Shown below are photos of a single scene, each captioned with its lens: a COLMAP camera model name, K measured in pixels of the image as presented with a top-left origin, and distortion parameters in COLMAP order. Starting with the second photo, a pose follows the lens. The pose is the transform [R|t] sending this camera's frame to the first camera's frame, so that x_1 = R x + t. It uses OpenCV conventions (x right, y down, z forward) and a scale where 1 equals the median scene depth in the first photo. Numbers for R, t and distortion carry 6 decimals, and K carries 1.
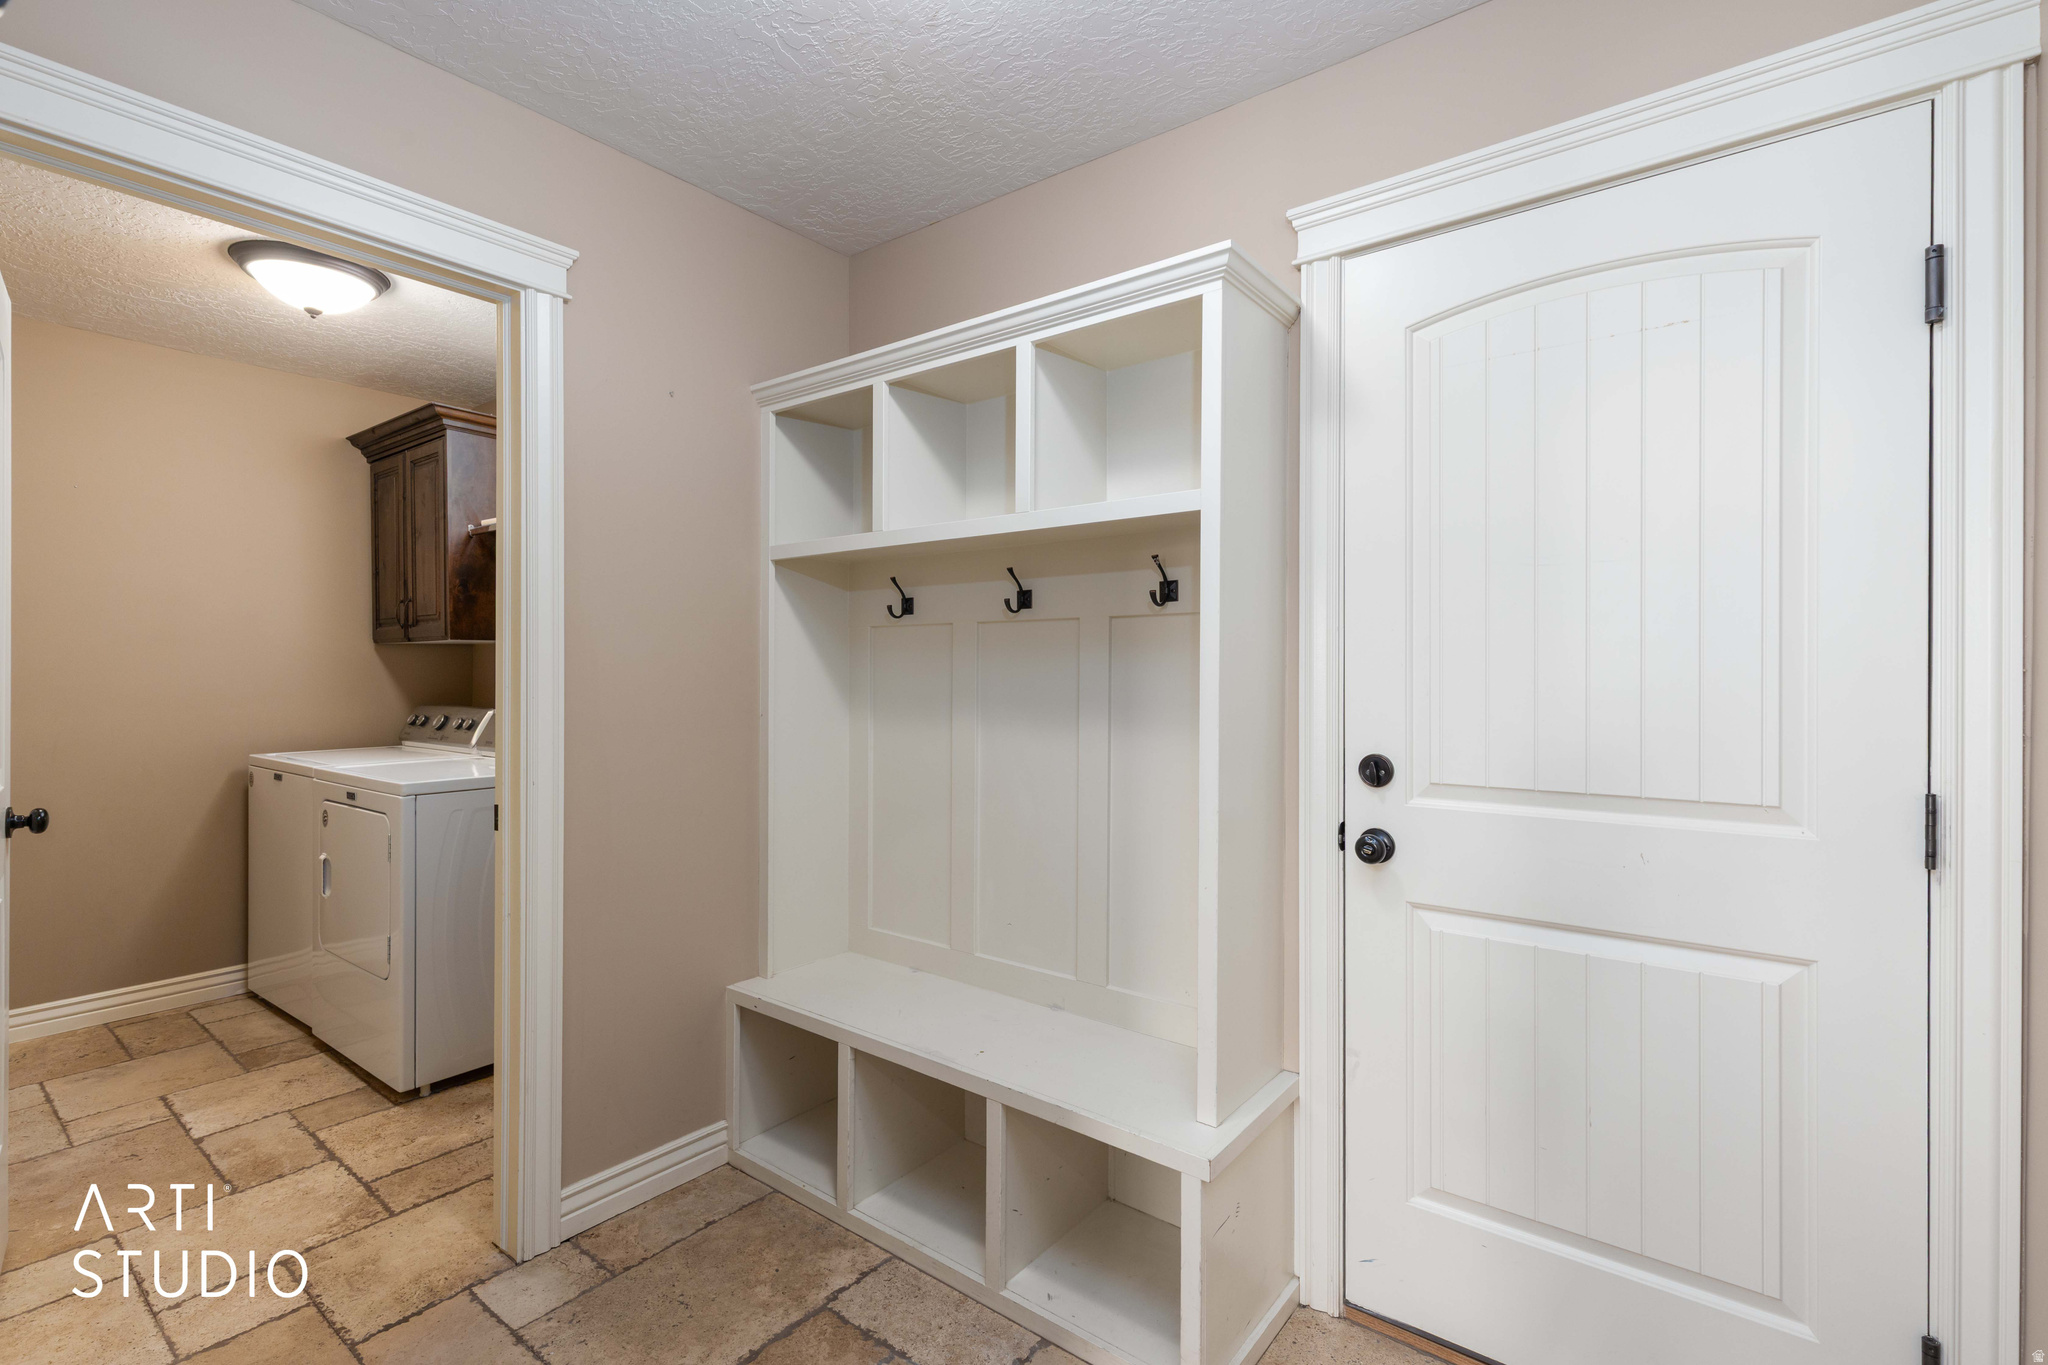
lens RADIAL K [[924.8, 0, 1026.9], [0, 924.8, 680.3], [0, 0, 1]] dist [0.012137, -0.003428]
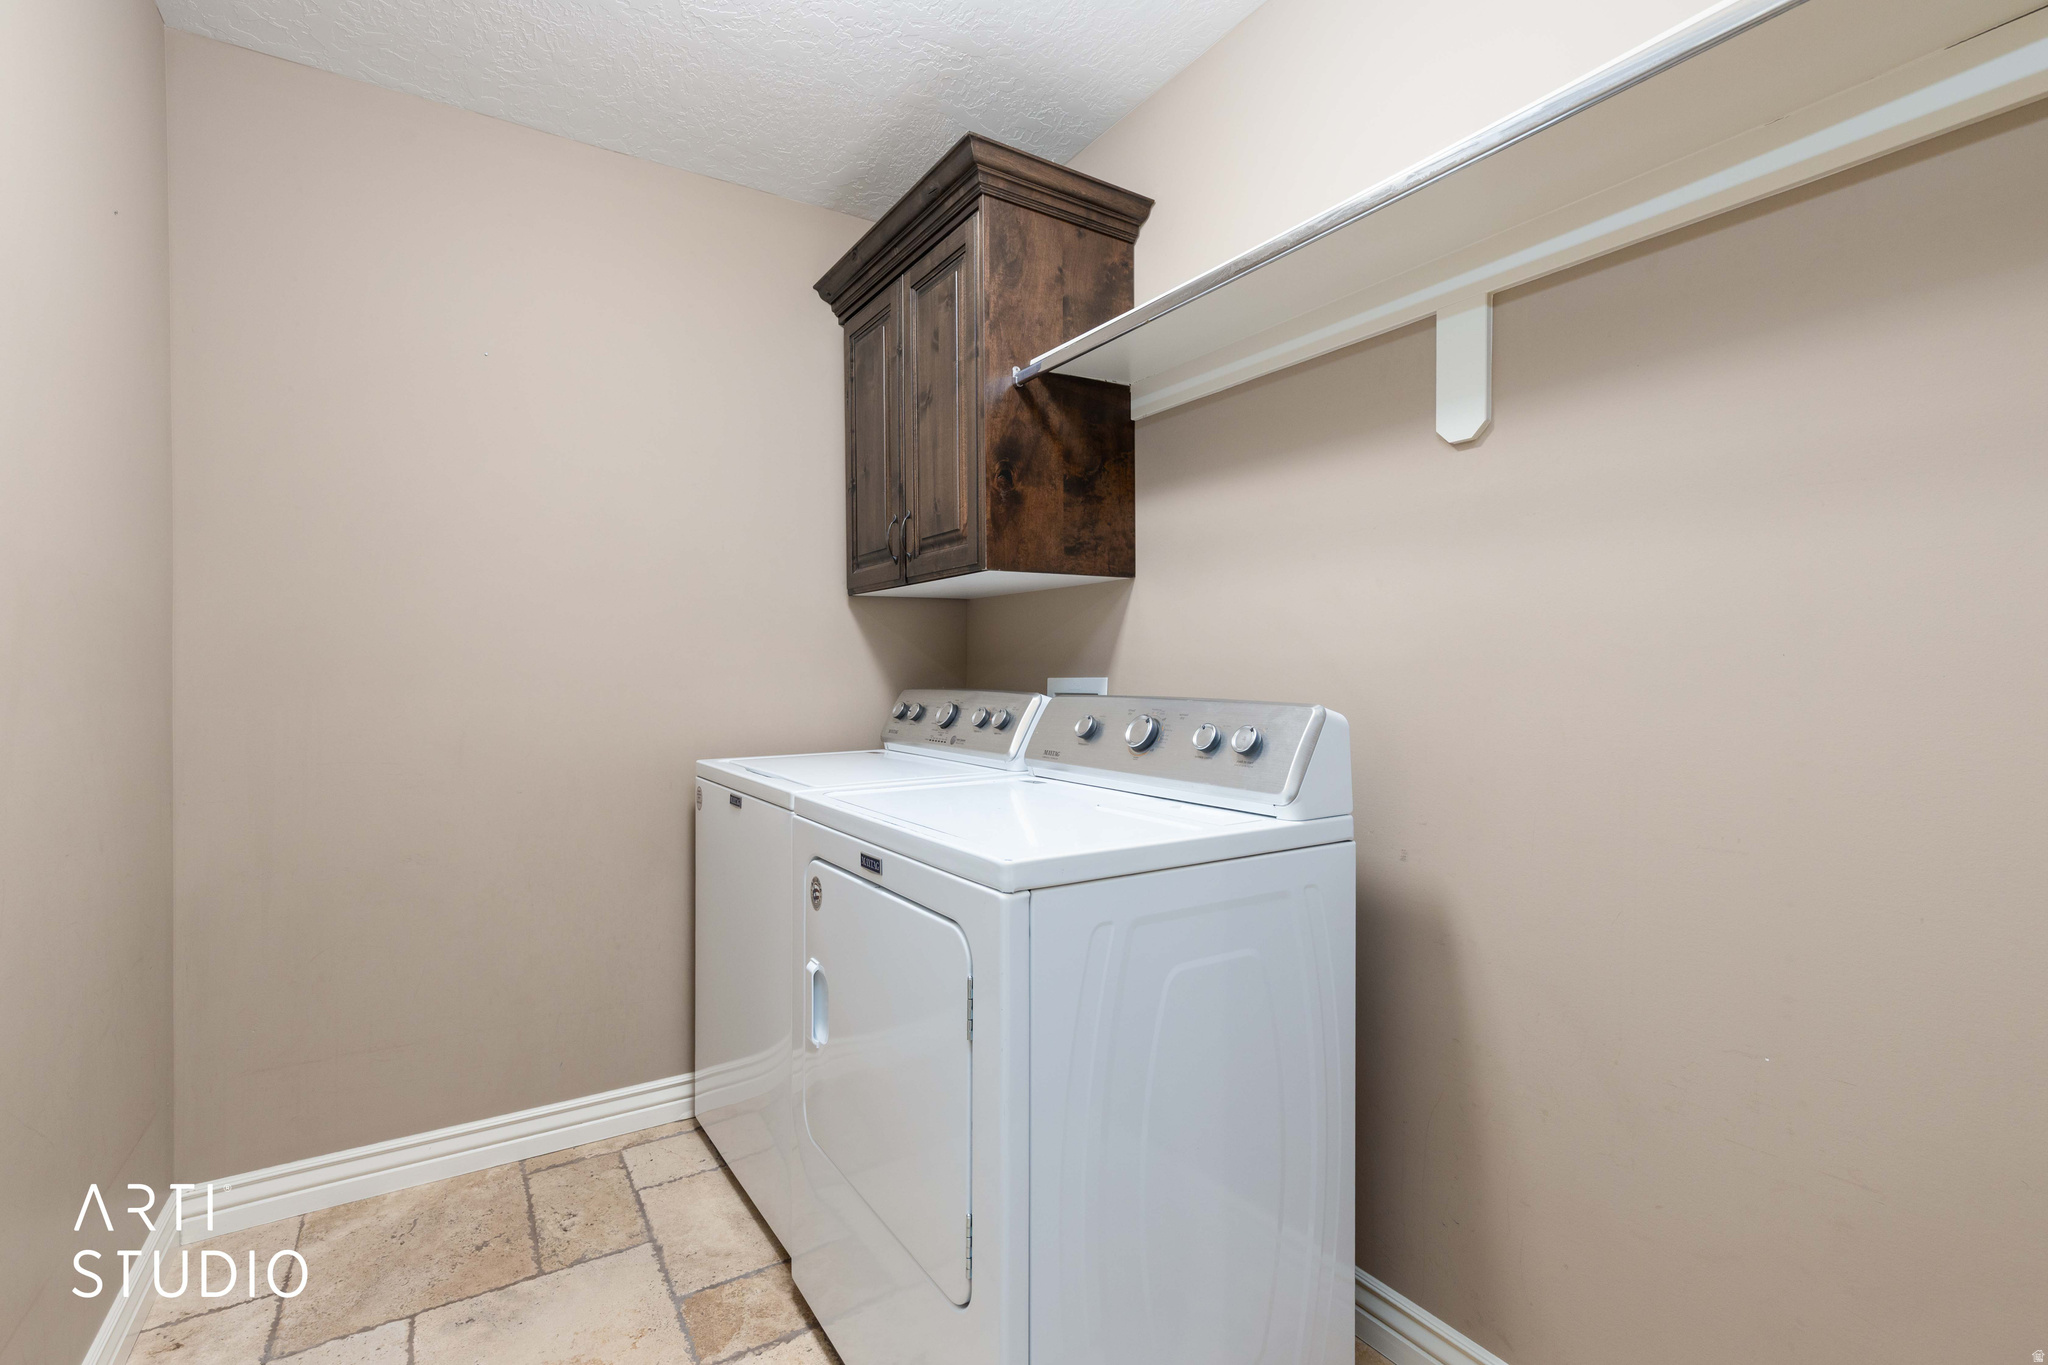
lens RADIAL K [[924.8, 0, 1024.1], [0, 924.8, 679.7], [0, 0, 1]] dist [0.012137, -0.003428]
pose [[0.939910, 0.000367, -0.341423, -0.390879], [-0.000146, 1.000000, 0.000674, 0.022068], [0.341424, -0.000584, 0.939909, 0.459637]]
